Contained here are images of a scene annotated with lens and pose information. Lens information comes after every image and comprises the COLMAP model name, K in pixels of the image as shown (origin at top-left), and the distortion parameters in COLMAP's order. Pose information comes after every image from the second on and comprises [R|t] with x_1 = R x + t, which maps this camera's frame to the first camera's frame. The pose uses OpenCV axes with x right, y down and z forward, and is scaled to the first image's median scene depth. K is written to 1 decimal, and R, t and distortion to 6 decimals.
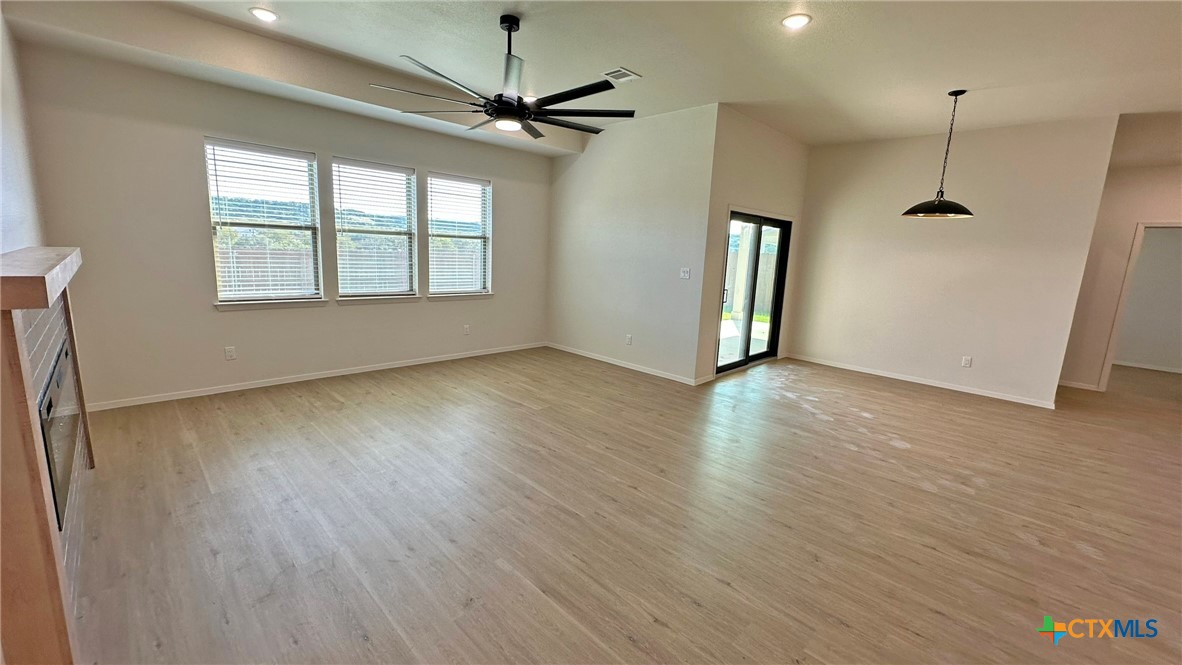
lens RADIAL K [[472.7, 0, 595.5], [0, 472.7, 329.8], [0, 0, 1]] dist [-0.002329, 0.000970]
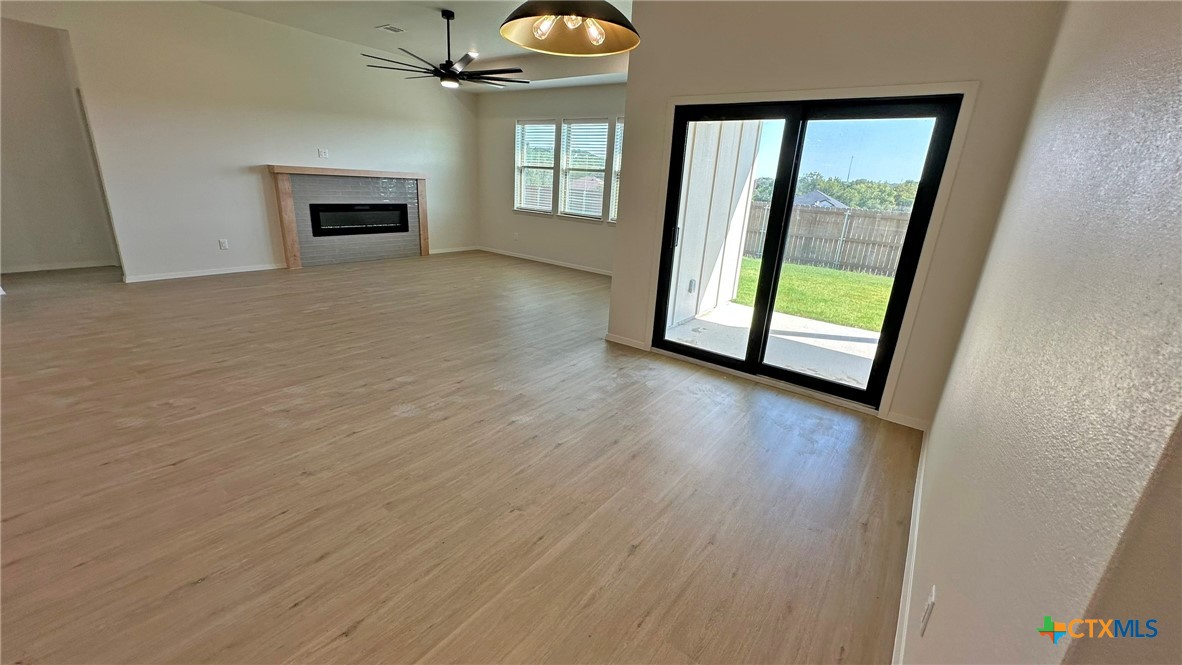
lens RADIAL K [[472.7, 0, 589.9], [0, 472.7, 331.3], [0, 0, 1]] dist [-0.002329, 0.000970]
pose [[0.137591, 0.265516, -0.954238, 1.207029], [-0.221146, 0.947316, 0.231704, -0.097066], [0.965486, 0.179146, 0.189060, 0.993348]]
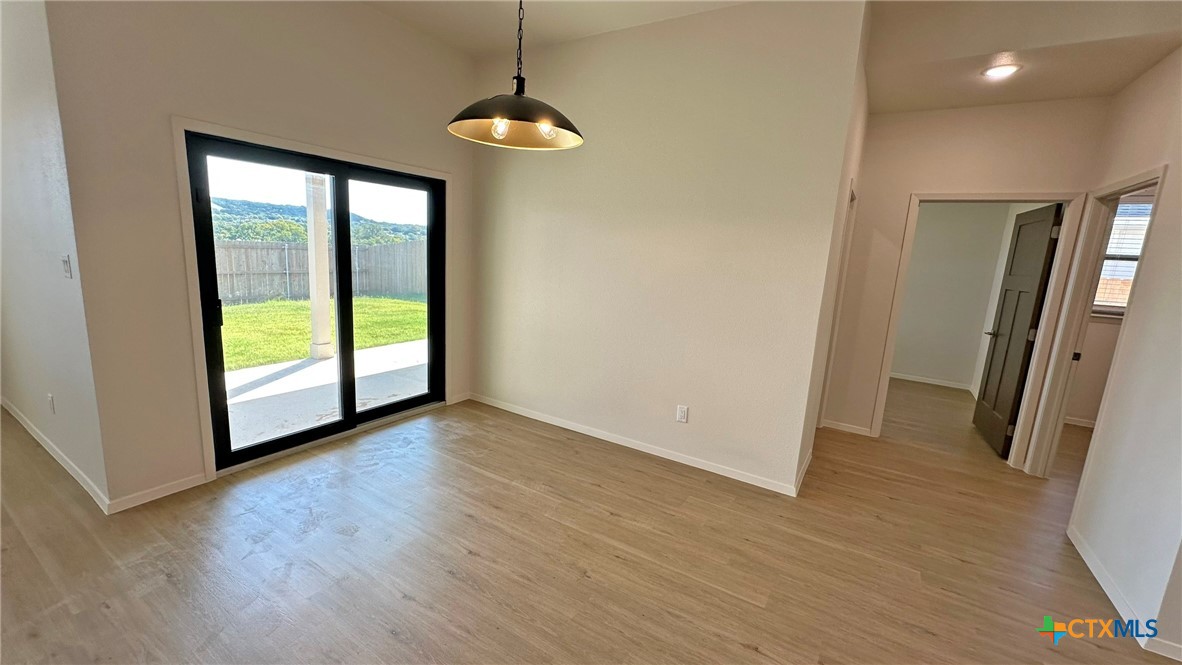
lens RADIAL K [[472.7, 0, 593.2], [0, 472.7, 329.4], [0, 0, 1]] dist [-0.002329, 0.000970]
pose [[0.974136, -0.025752, 0.224490, 0.689385], [0.023177, 0.999632, 0.014099, -0.066261], [-0.224770, -0.008531, 0.974374, 0.554370]]
